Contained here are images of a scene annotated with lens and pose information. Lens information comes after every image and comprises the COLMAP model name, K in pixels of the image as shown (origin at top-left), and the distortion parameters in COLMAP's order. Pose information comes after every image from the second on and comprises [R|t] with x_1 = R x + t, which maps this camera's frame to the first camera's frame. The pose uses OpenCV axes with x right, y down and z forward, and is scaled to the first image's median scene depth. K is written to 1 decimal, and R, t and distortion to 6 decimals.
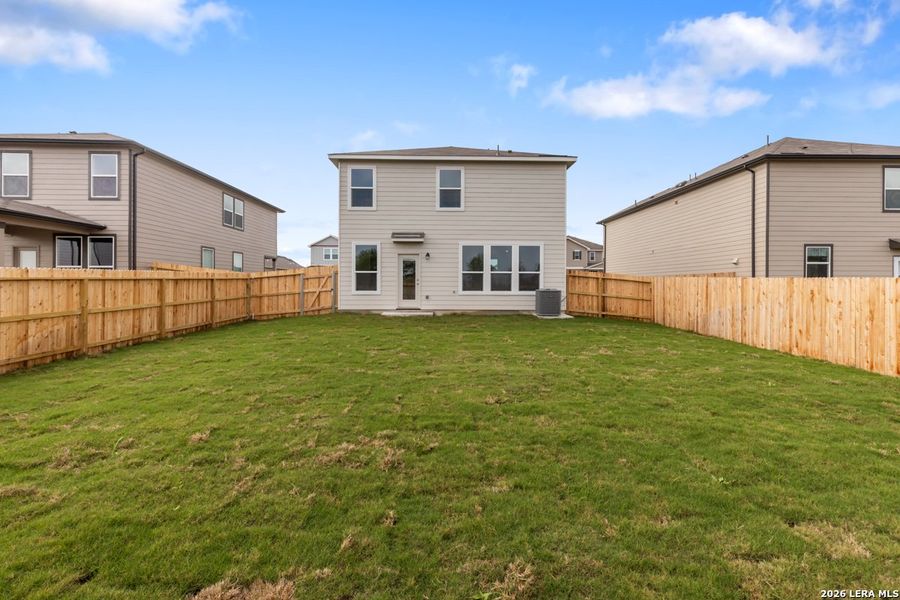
lens RADIAL K [[405.4, 0, 447.2], [0, 405.4, 288.6], [0, 0, 1]] dist [-0.000661, -0.000407]
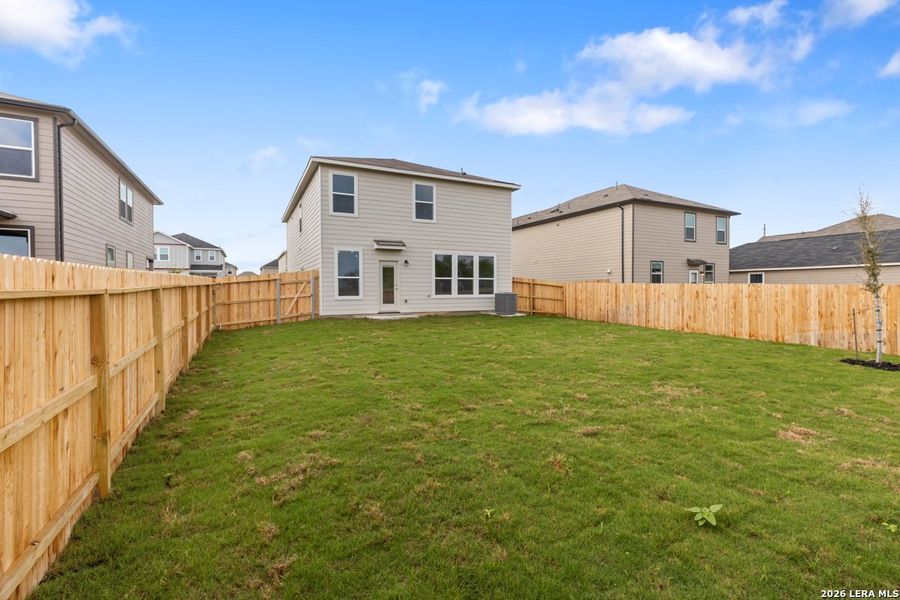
lens RADIAL K [[405.4, 0, 447.2], [0, 405.4, 288.6], [0, 0, 1]] dist [-0.000661, -0.000407]
pose [[0.902215, -0.006397, 0.431239, -0.413286], [0.011224, 0.999900, -0.008651, -0.001665], [-0.431141, 0.012645, 0.902196, -0.016792]]
